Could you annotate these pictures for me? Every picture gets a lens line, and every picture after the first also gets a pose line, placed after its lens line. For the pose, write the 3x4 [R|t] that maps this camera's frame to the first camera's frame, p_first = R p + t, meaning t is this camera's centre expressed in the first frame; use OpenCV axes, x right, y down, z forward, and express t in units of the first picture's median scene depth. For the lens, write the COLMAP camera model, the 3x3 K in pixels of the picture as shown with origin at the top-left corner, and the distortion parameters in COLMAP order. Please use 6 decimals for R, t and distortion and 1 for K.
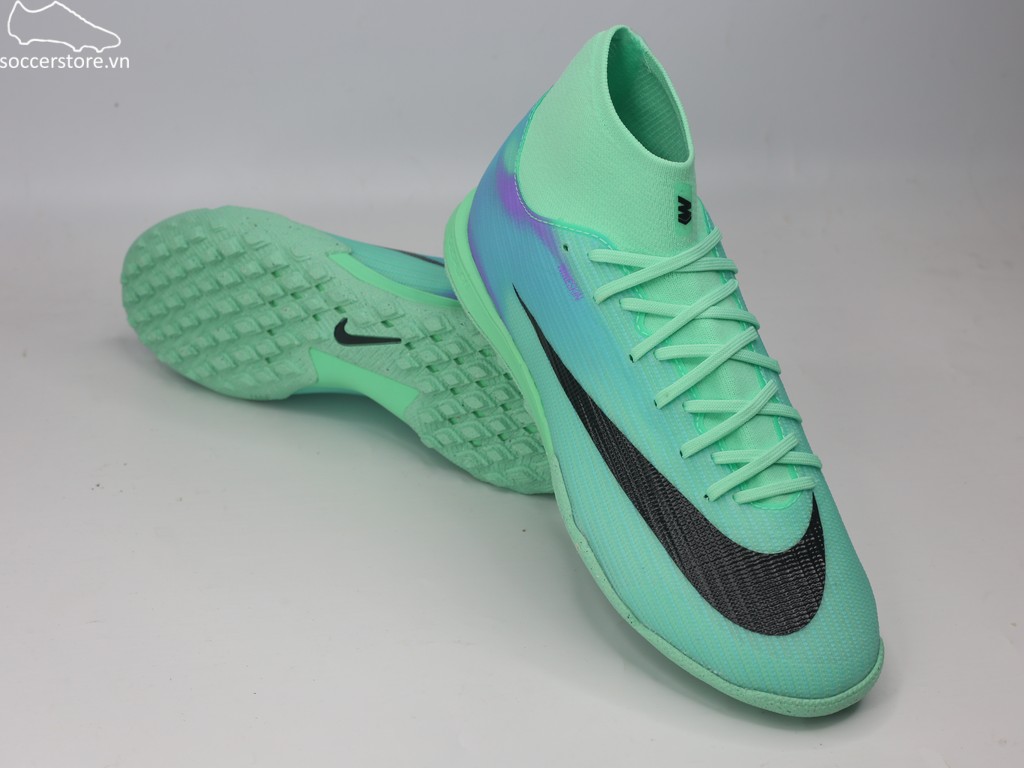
lens RADIAL K [[1968.0, 0, 512.0], [0, 1968.0, 384.0], [0, 0, 1]] dist [-0.131548, -0.250705]
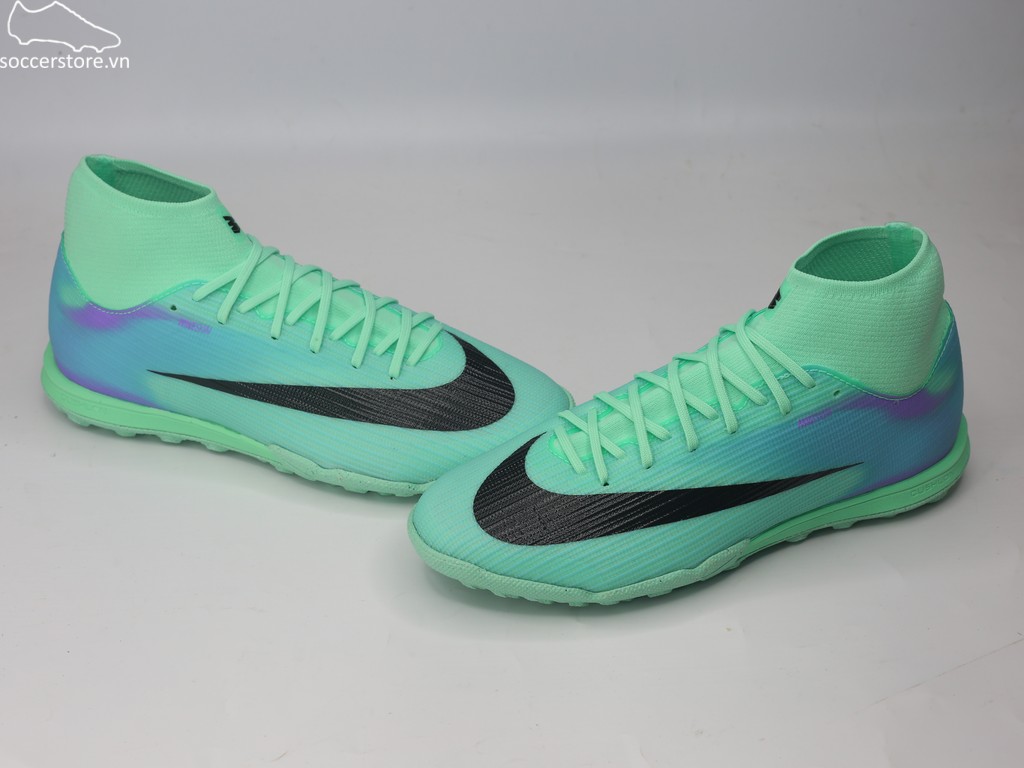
lens RADIAL K [[1968.0, 0, 512.0], [0, 1968.0, 384.0], [0, 0, 1]] dist [-0.131548, -0.250705]
pose [[0.669224, -0.589625, 0.452197, -0.429373], [0.647251, 0.761473, 0.035001, 0.064707], [-0.364974, 0.269261, 0.891231, -0.182945]]
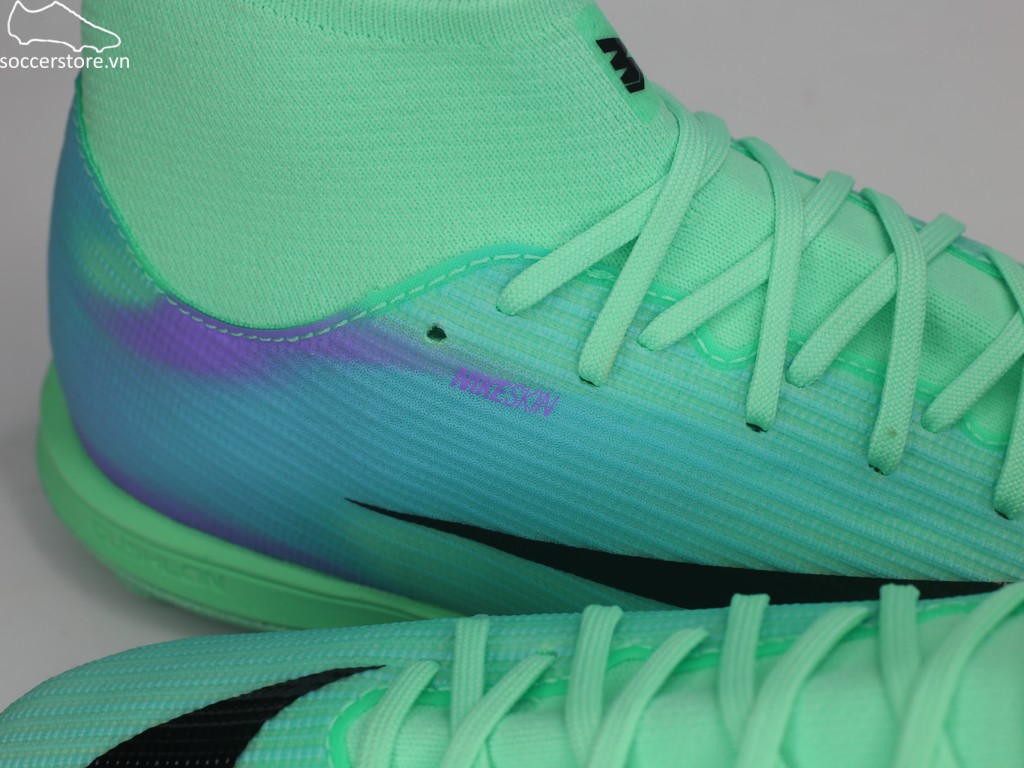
lens RADIAL K [[1968.0, 0, 512.0], [0, 1968.0, 384.0], [0, 0, 1]] dist [-0.131548, -0.250705]
pose [[0.677364, -0.651409, 0.341824, -0.106065], [0.650579, 0.747343, 0.135002, -0.107147], [-0.343401, 0.130938, 0.930017, 0.639362]]
